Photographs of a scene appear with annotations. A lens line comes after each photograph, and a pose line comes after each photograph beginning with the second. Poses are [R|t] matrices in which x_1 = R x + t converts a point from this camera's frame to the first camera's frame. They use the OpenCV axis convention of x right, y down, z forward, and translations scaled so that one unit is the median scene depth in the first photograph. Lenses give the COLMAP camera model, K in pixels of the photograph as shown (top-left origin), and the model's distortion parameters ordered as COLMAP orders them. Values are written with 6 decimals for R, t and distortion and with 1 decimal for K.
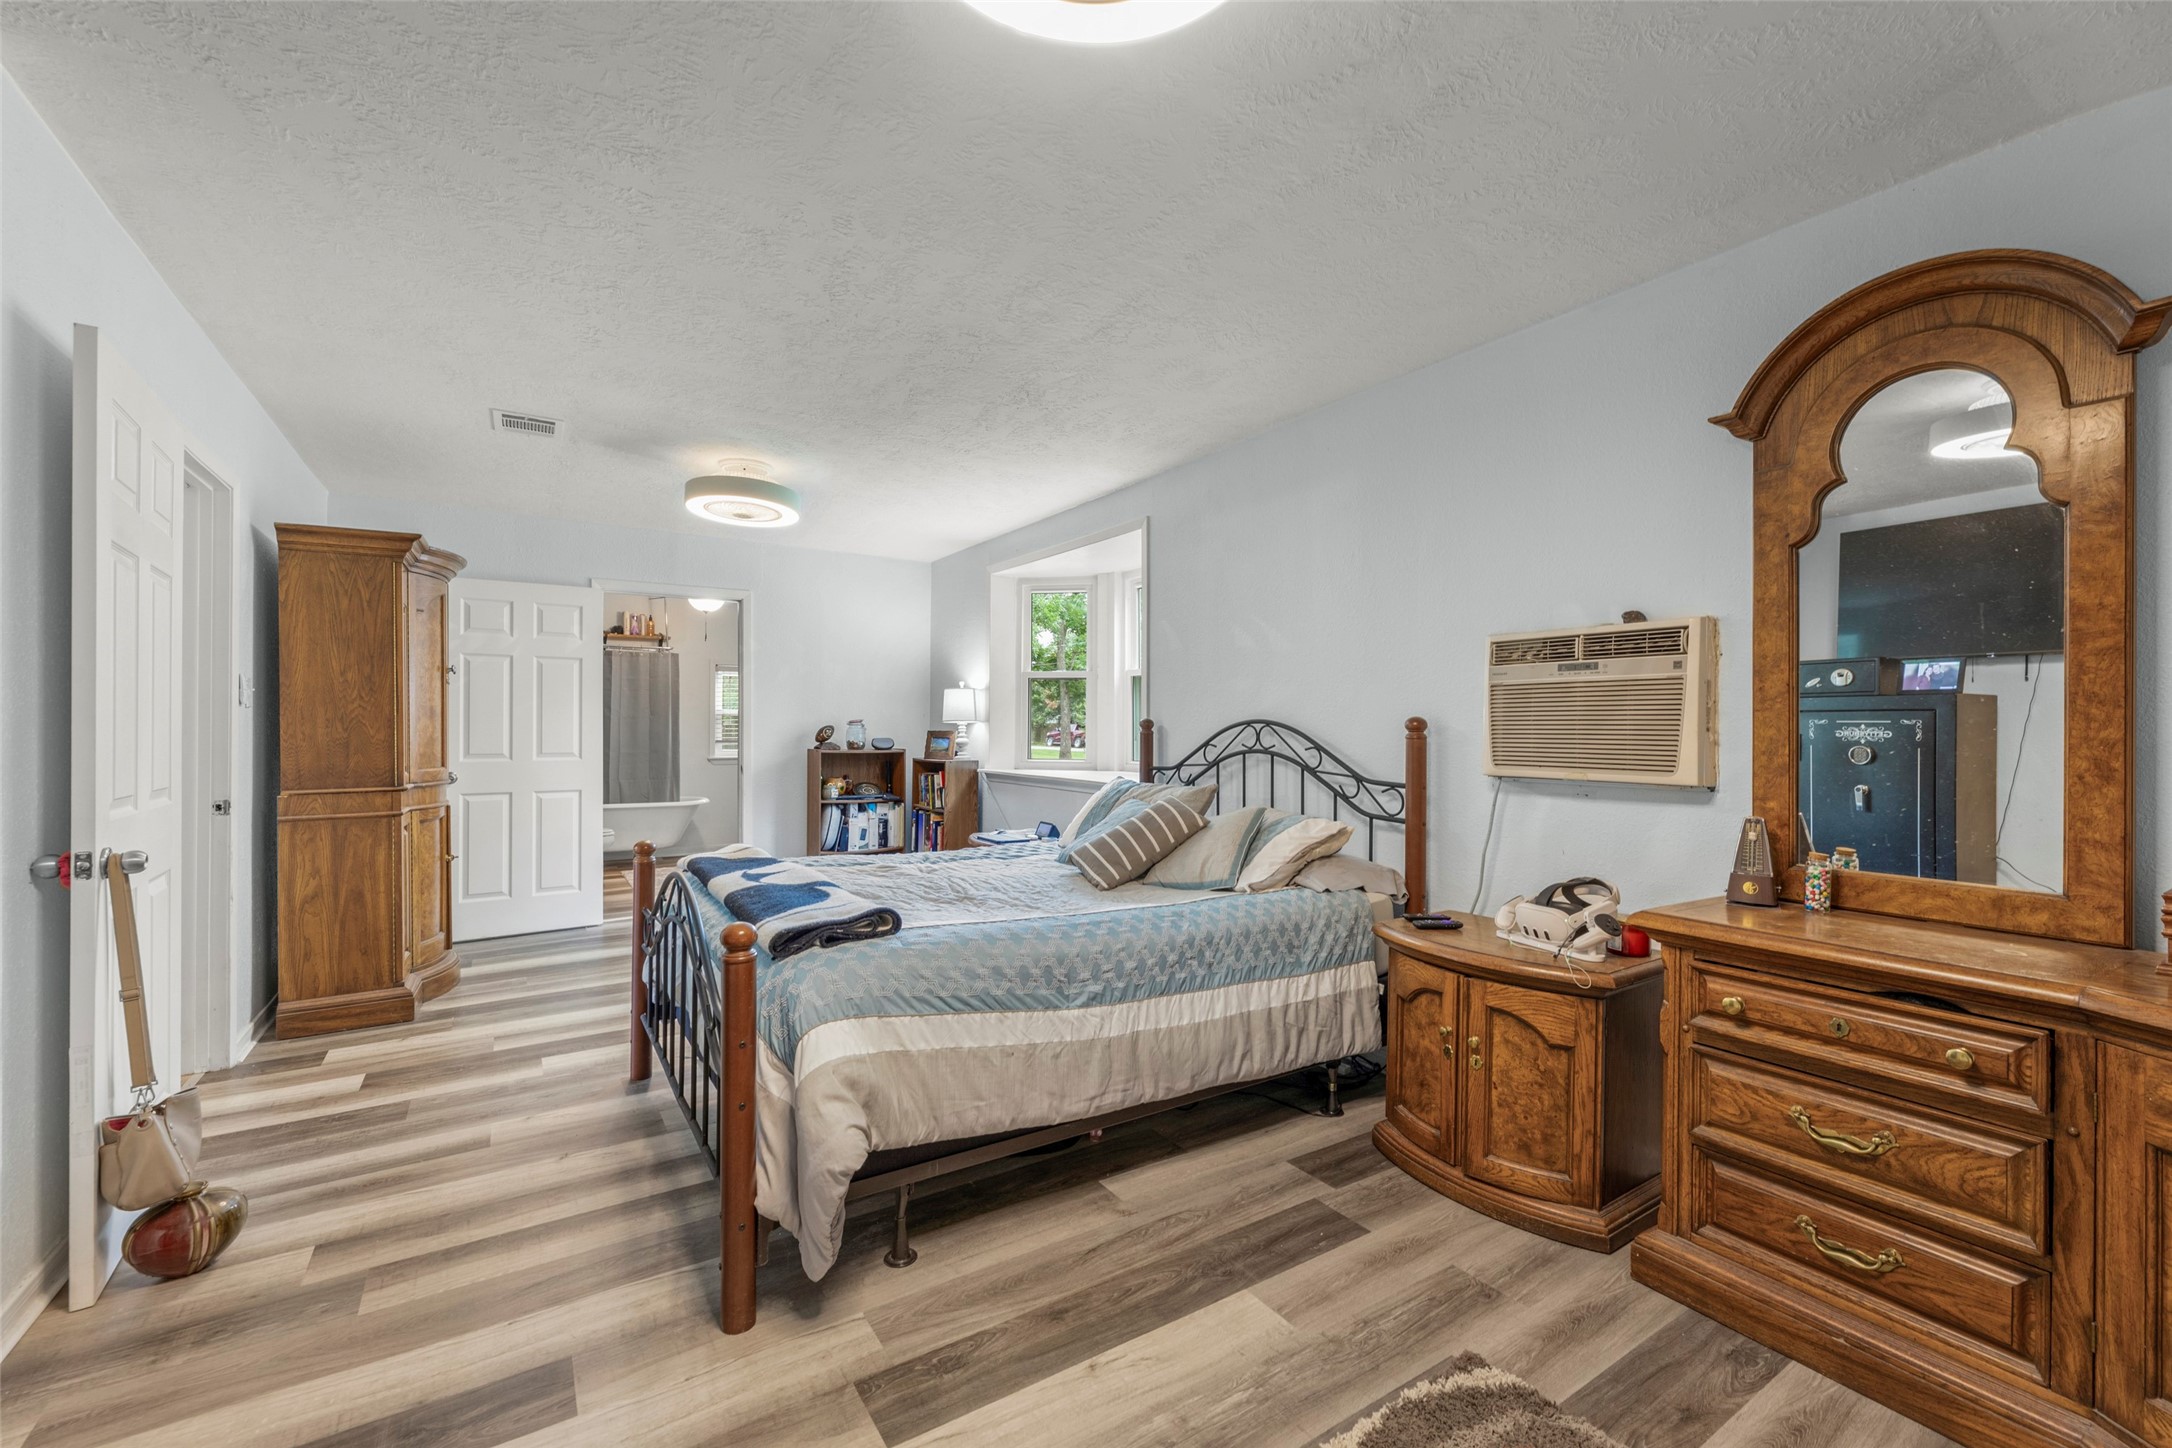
lens RADIAL K [[874.8, 0, 1086.0], [0, 874.8, 724.0], [0, 0, 1]] dist [0.000363, 0.000012]
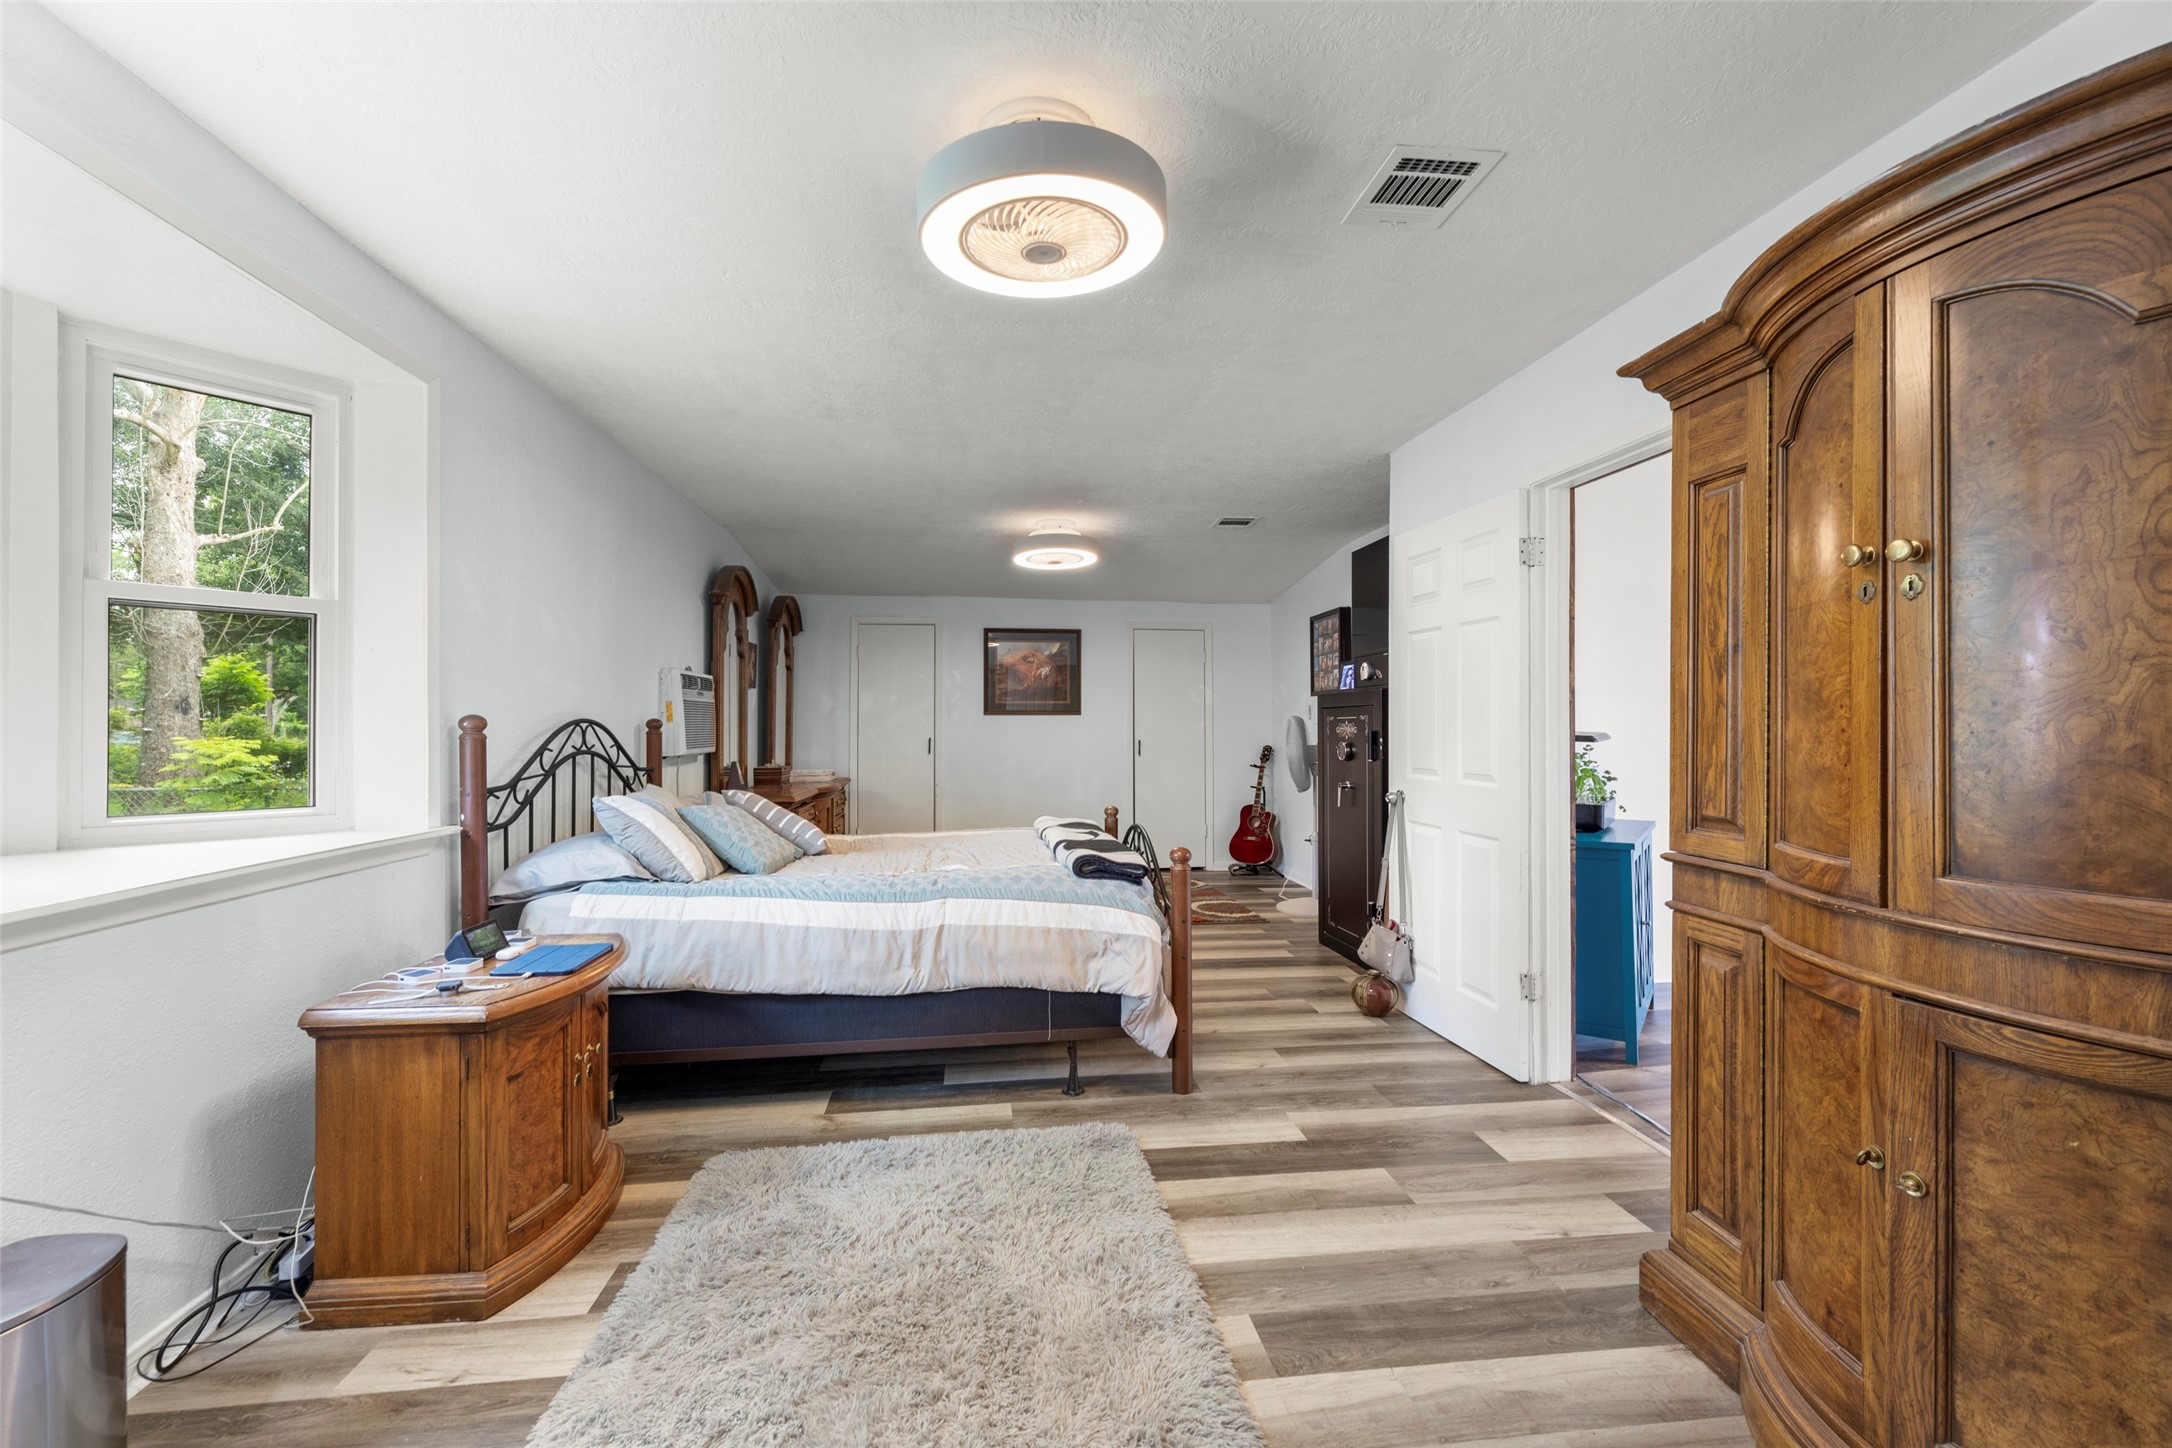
lens RADIAL K [[874.8, 0, 1086.0], [0, 874.8, 724.0], [0, 0, 1]] dist [0.000363, 0.000012]
pose [[-0.895940, -0.001361, 0.444173, -0.752208], [-0.001444, 0.999999, 0.000152, -0.000392], [-0.444172, -0.000506, -0.895941, 1.709494]]
